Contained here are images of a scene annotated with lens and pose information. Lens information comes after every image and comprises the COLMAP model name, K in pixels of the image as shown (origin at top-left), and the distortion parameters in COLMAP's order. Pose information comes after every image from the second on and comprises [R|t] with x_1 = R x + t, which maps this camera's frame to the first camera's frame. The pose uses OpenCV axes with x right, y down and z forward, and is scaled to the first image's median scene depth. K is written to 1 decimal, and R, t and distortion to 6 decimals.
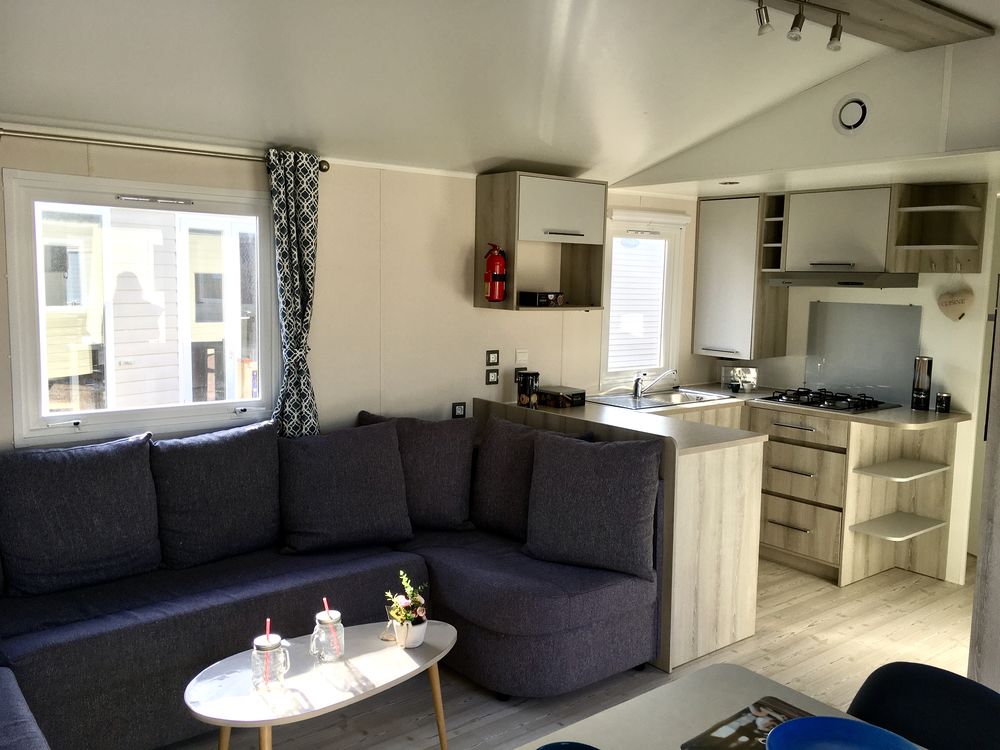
lens RADIAL K [[855.6, 0, 498.9], [0, 855.6, 370.2], [0, 0, 1]] dist [0.098747, -0.133388]
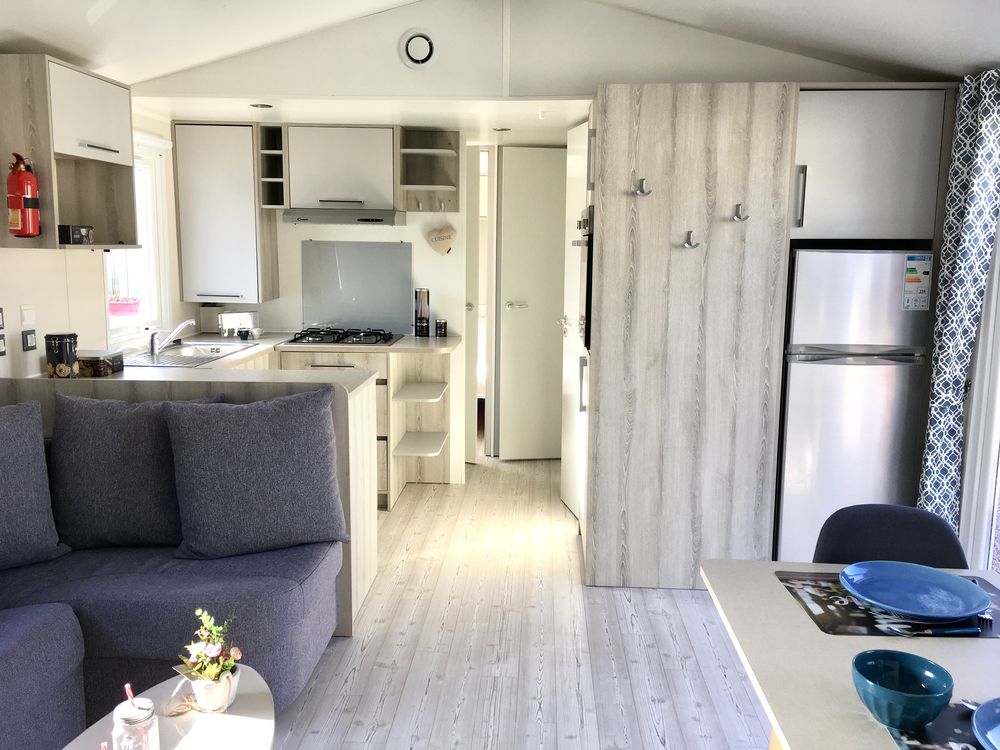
lens RADIAL K [[855.6, 0, 498.9], [0, 855.6, 370.2], [0, 0, 1]] dist [0.098747, -0.133388]
pose [[0.661621, -0.123130, 0.739660, -0.267888], [0.084934, 0.992383, 0.089228, -0.001386], [-0.745013, 0.003787, 0.667040, 0.204736]]
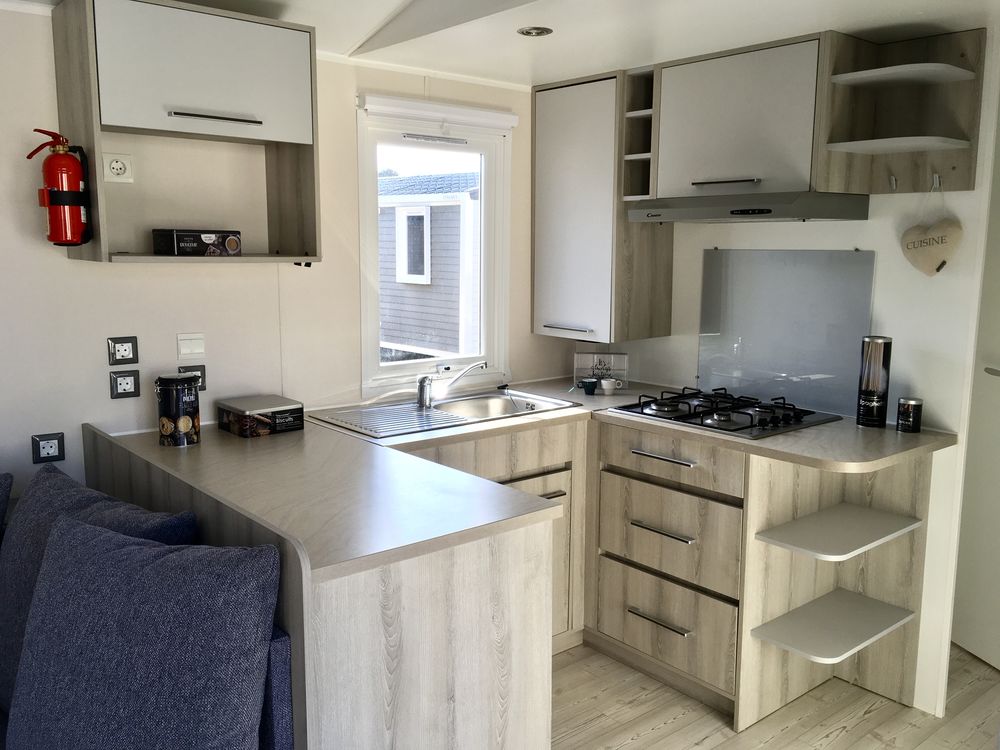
lens RADIAL K [[855.6, 0, 498.9], [0, 855.6, 370.2], [0, 0, 1]] dist [0.098747, -0.133388]
pose [[0.999585, -0.015735, 0.024146, 0.220876], [0.014900, 0.999297, 0.034392, -0.017124], [-0.024670, -0.034018, 0.999117, 0.423689]]
